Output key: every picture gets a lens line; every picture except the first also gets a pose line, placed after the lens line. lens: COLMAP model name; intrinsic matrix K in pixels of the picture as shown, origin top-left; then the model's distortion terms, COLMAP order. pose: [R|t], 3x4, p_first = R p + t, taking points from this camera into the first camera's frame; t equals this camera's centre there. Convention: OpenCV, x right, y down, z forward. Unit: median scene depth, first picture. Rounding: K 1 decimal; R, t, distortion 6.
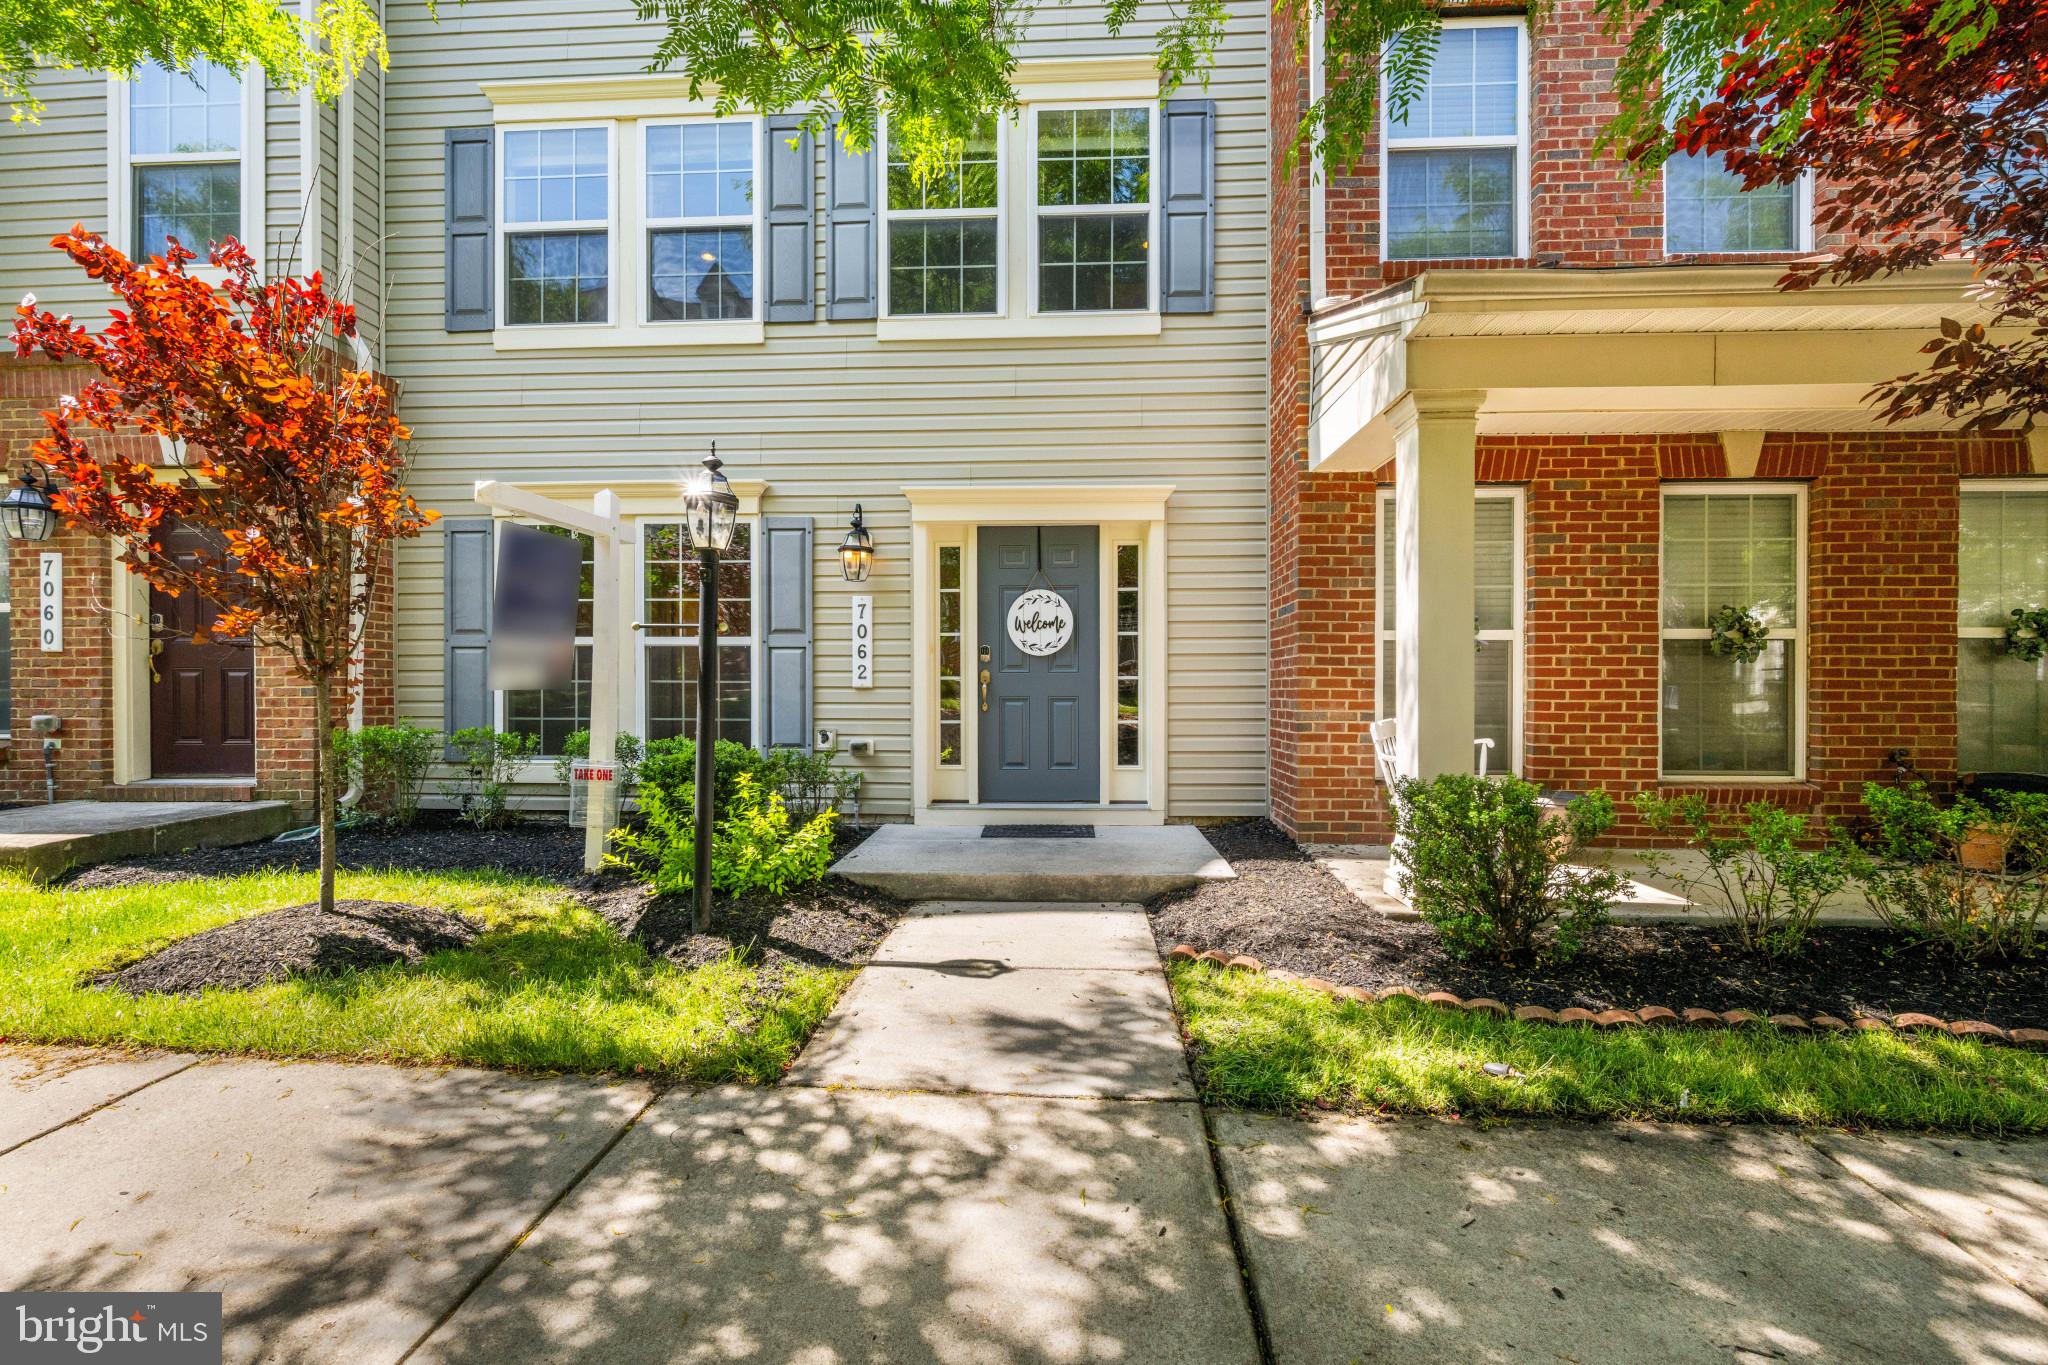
lens RADIAL K [[816.0, 0, 1026.2], [0, 816.0, 673.1], [0, 0, 1]] dist [-0.003119, -0.000298]
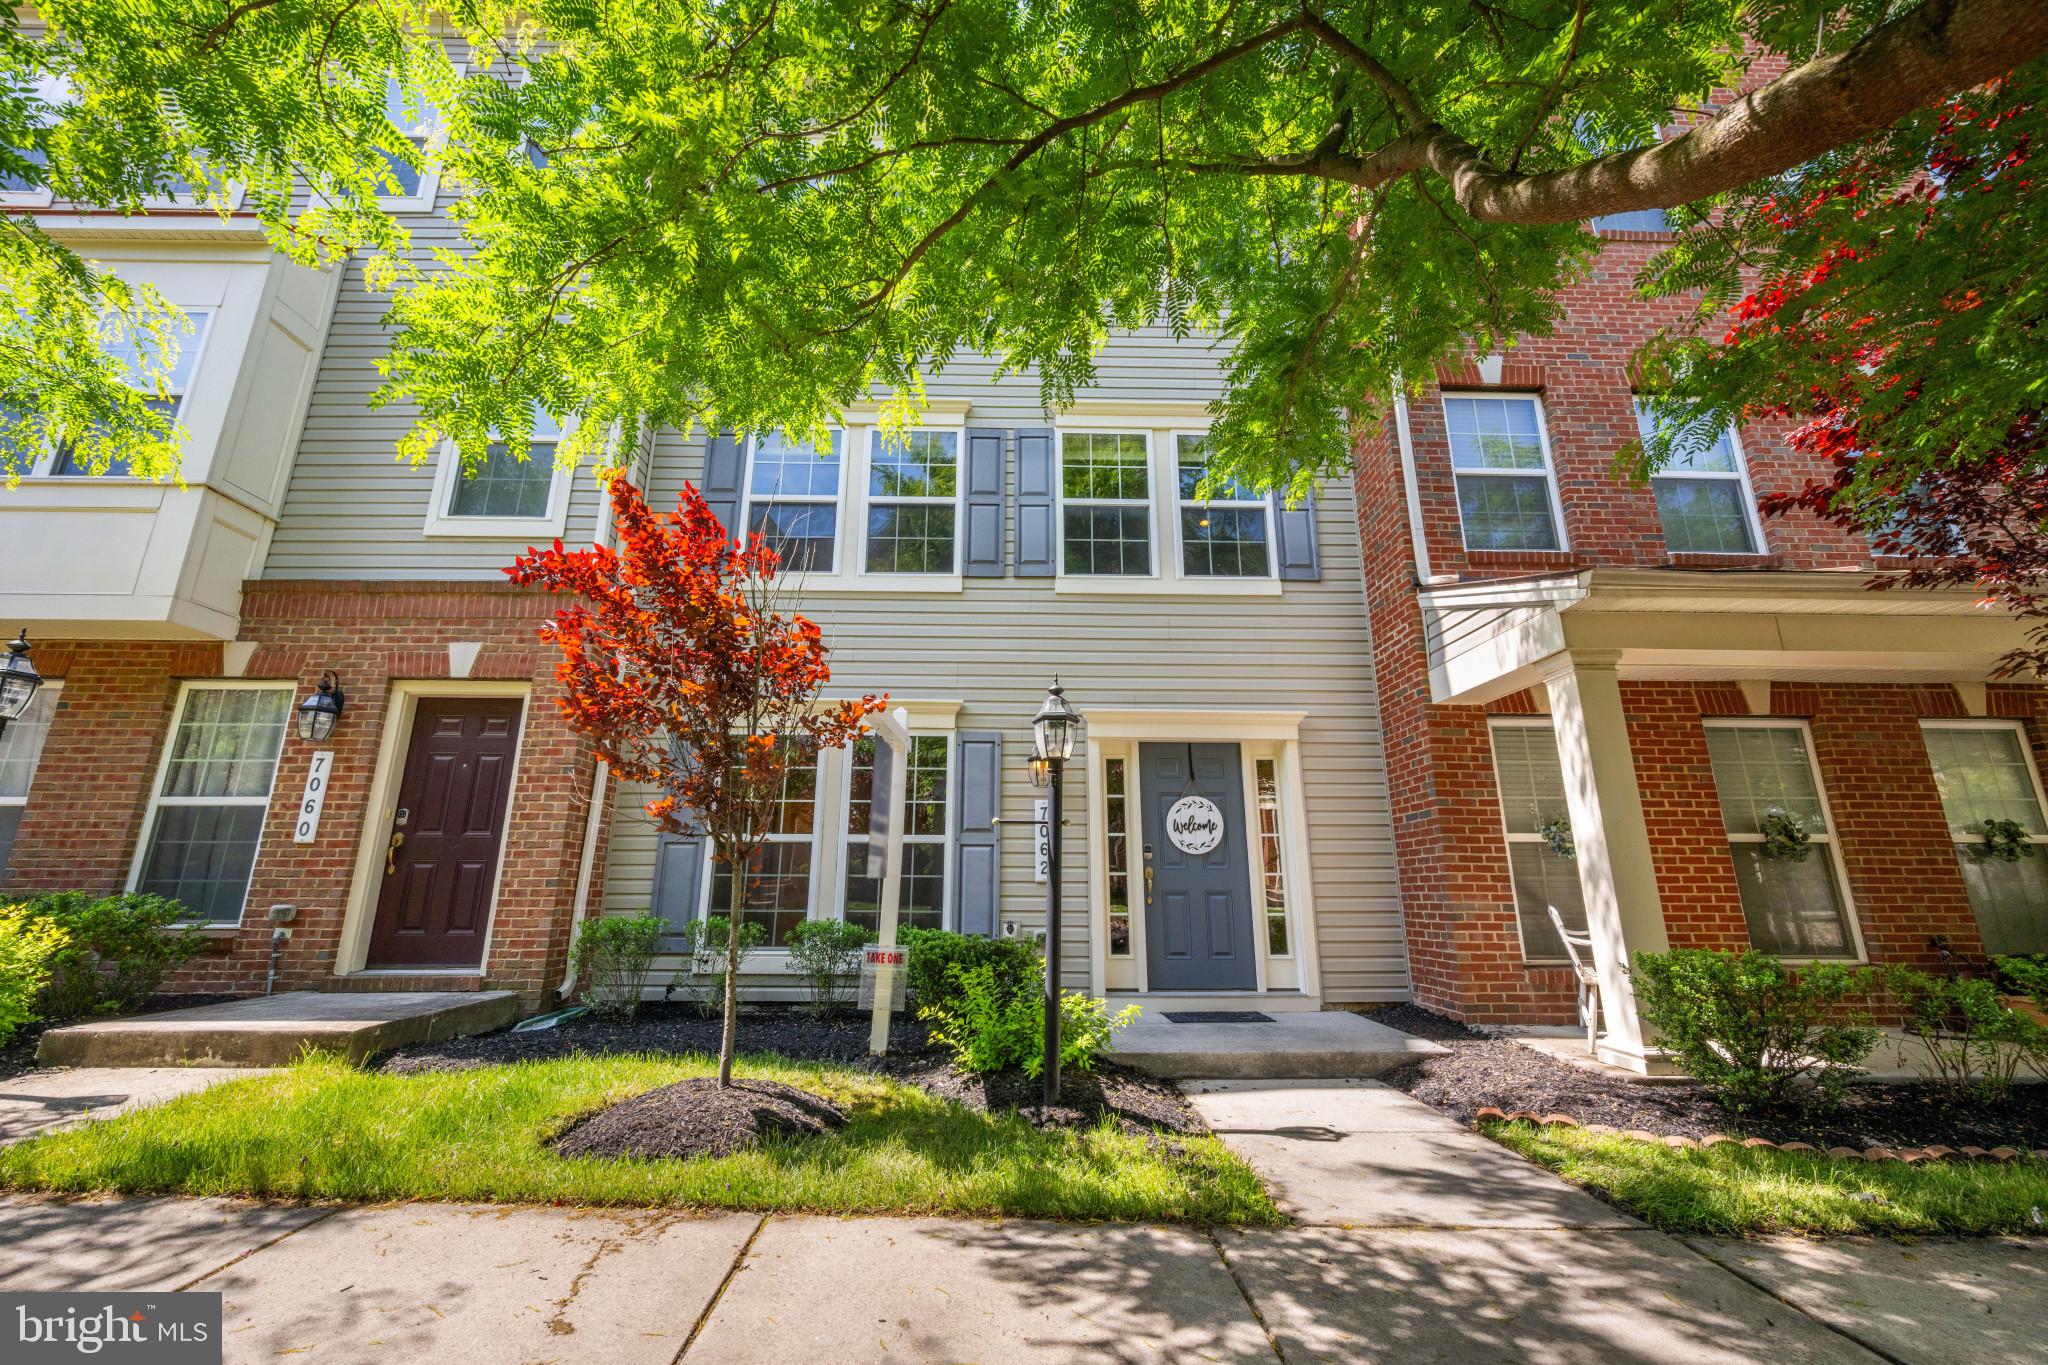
lens RADIAL K [[757.9, 0, 1024.0], [0, 757.9, 682.5], [0, 0, 1]] dist [-0.001414, -0.000013]
pose [[0.997578, 0.021712, 0.066089, -0.326840], [-0.004381, 0.967767, -0.251808, 0.015859], [-0.069425, 0.250908, 0.965518, -0.081627]]
